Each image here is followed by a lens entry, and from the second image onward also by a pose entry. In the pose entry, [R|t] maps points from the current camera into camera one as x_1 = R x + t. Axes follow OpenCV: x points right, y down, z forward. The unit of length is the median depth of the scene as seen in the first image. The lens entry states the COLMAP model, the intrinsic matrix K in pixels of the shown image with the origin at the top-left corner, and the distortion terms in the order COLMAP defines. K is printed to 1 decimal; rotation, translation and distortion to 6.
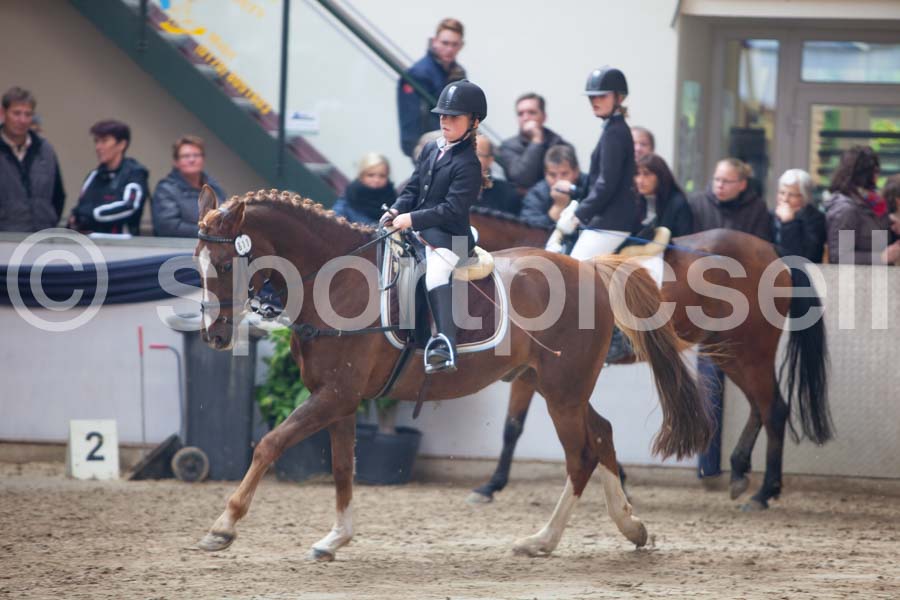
lens RADIAL K [[5215.9, 0, 445.9], [0, 5215.9, 297.9], [0, 0, 1]] dist [2.019672, 0.000000]
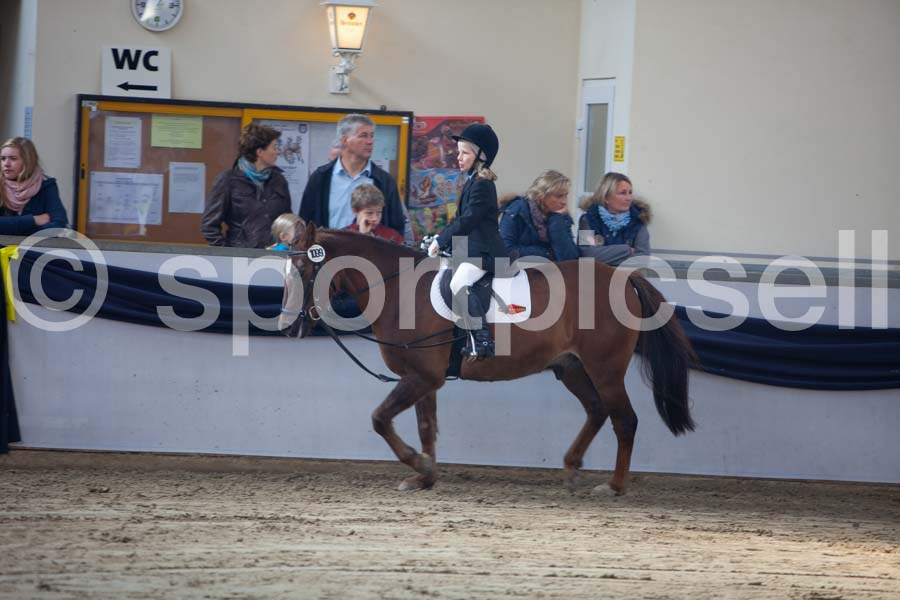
lens RADIAL K [[5215.9, 0, 445.0], [0, 5215.9, 312.9], [0, 0, 1]] dist [2.019672, 0.000000]
pose [[0.947292, 0.003239, 0.320356, -0.316727], [-0.007926, 0.999880, 0.013328, -0.011015], [-0.320275, -0.015165, 0.947203, 0.055351]]
